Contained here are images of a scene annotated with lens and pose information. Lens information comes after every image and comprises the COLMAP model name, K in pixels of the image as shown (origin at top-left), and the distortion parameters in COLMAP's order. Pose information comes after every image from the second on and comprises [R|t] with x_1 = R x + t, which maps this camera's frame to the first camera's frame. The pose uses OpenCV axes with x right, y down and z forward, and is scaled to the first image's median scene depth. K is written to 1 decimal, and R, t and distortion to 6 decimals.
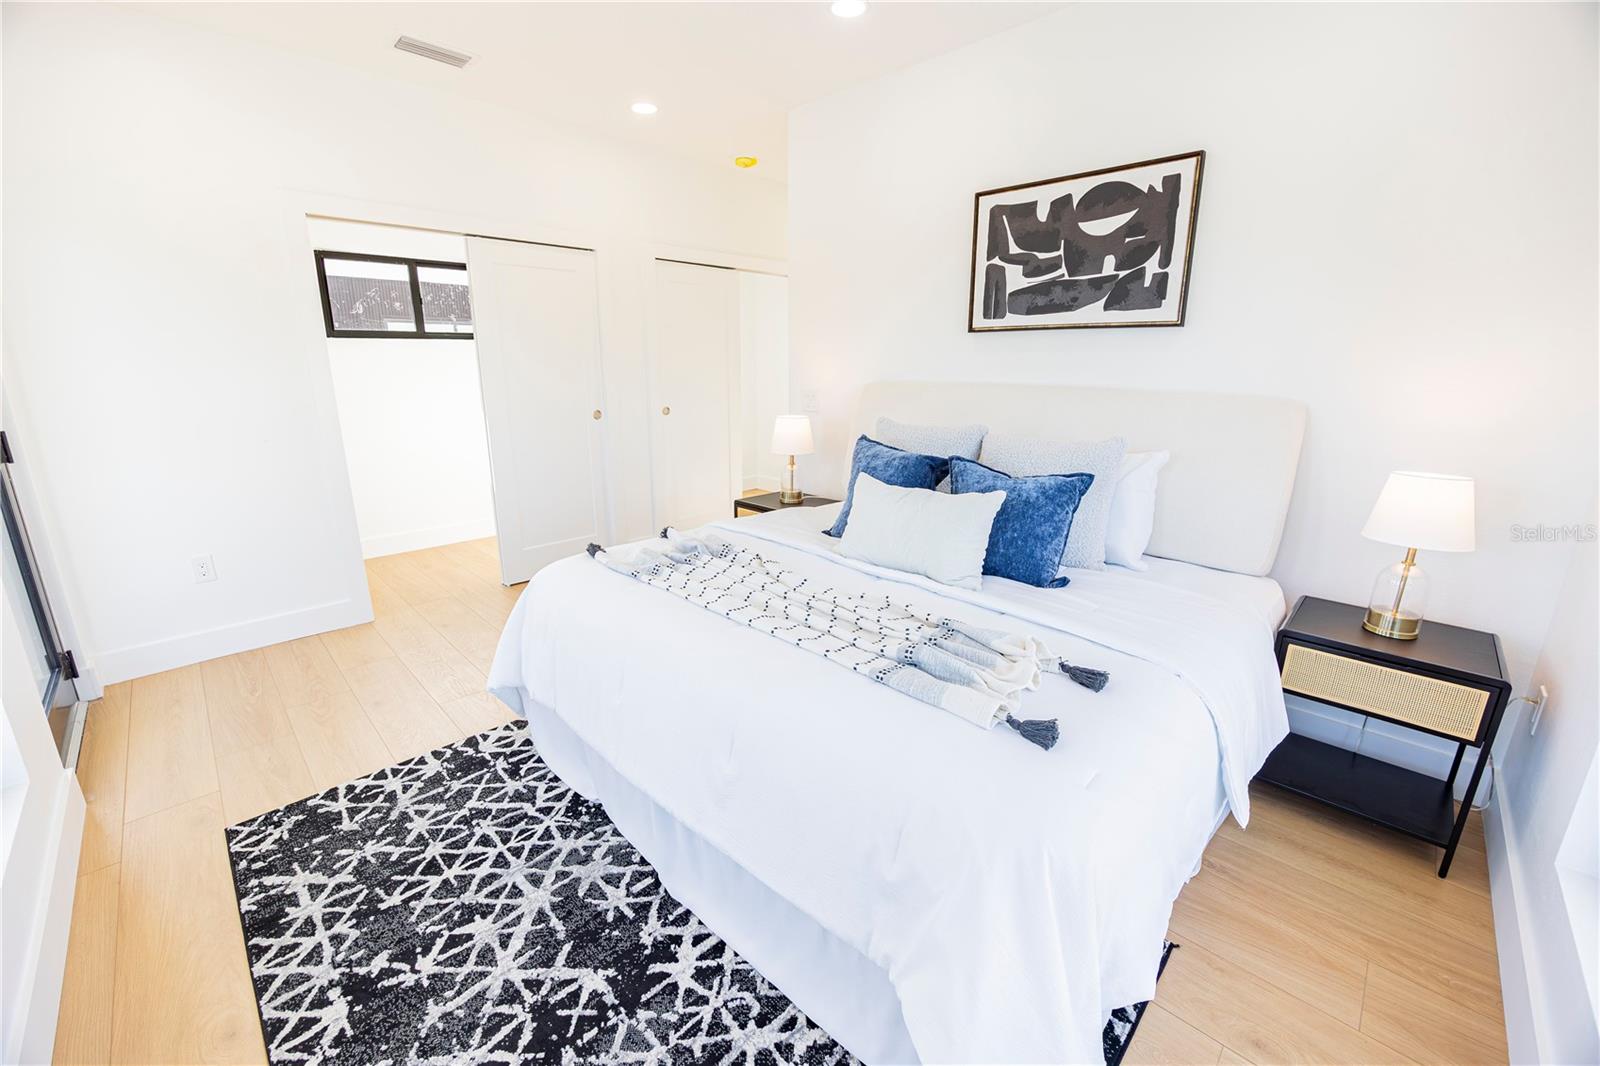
lens RADIAL K [[630.6, 0, 792.7], [0, 630.6, 531.9], [0, 0, 1]] dist [-0.028139, 0.004151]
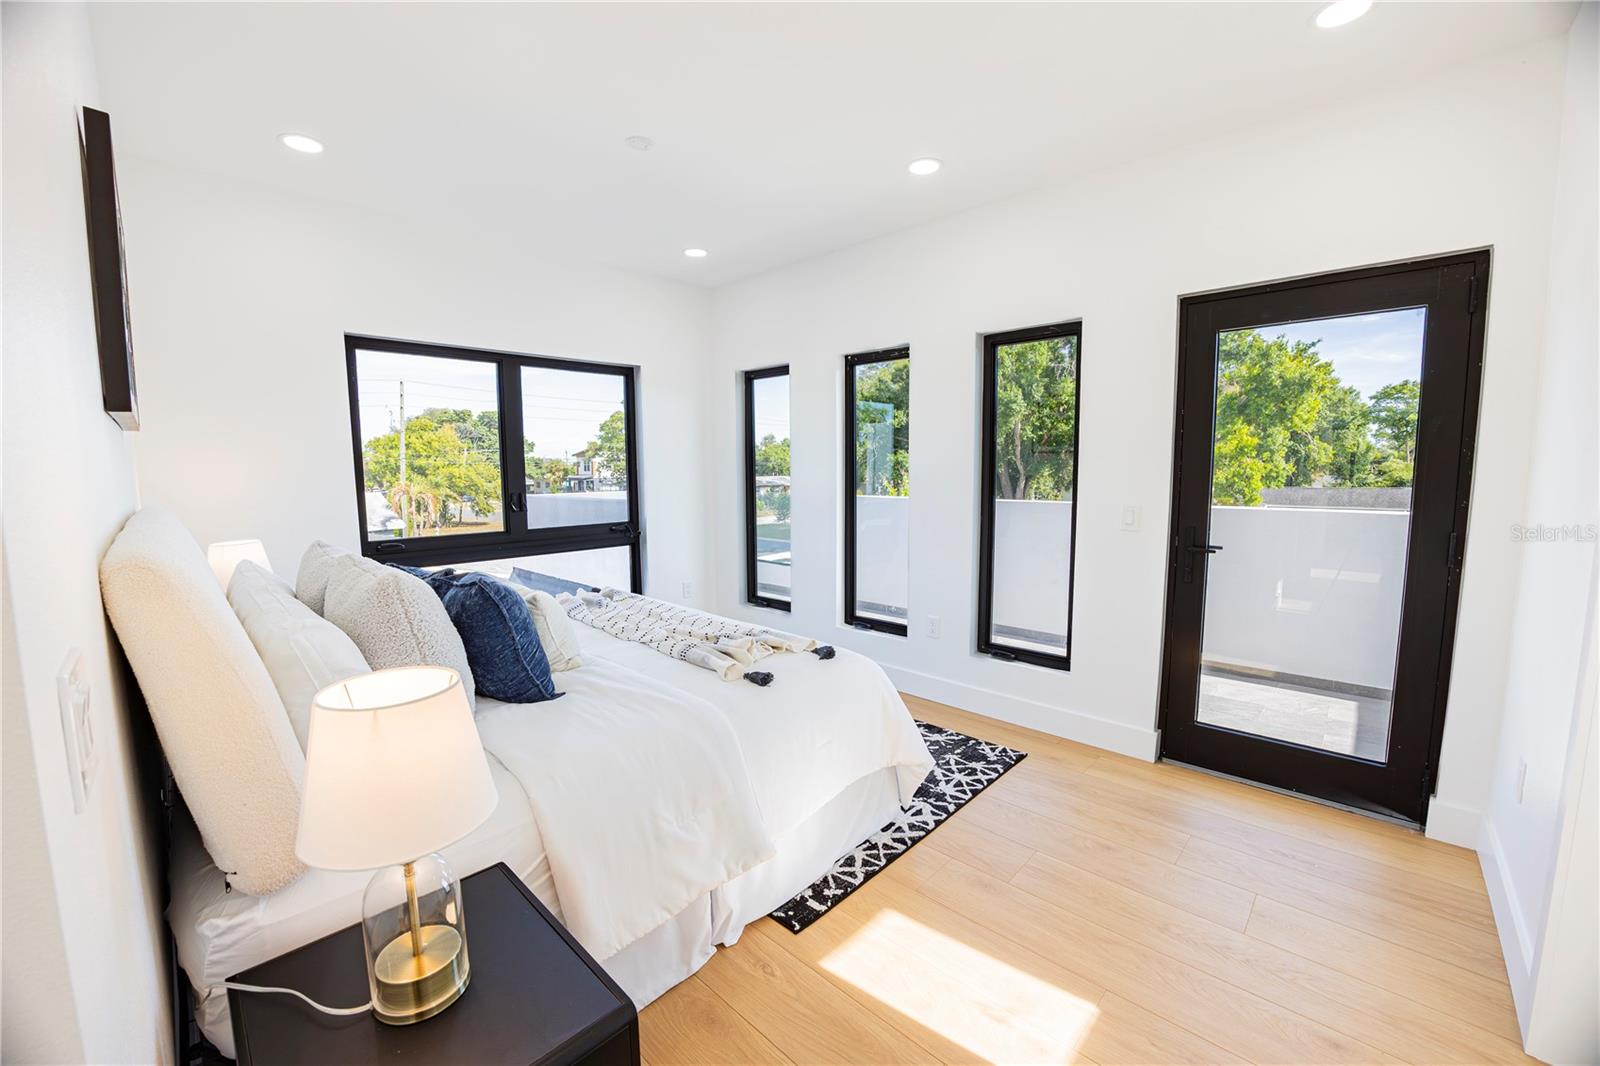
lens RADIAL K [[630.6, 0, 792.7], [0, 630.6, 531.9], [0, 0, 1]] dist [-0.028139, 0.004151]
pose [[-0.999851, 0.006254, -0.016100, -0.286737], [0.000185, 0.935950, 0.352132, -0.580625], [0.017271, 0.352076, -0.935812, 2.174351]]
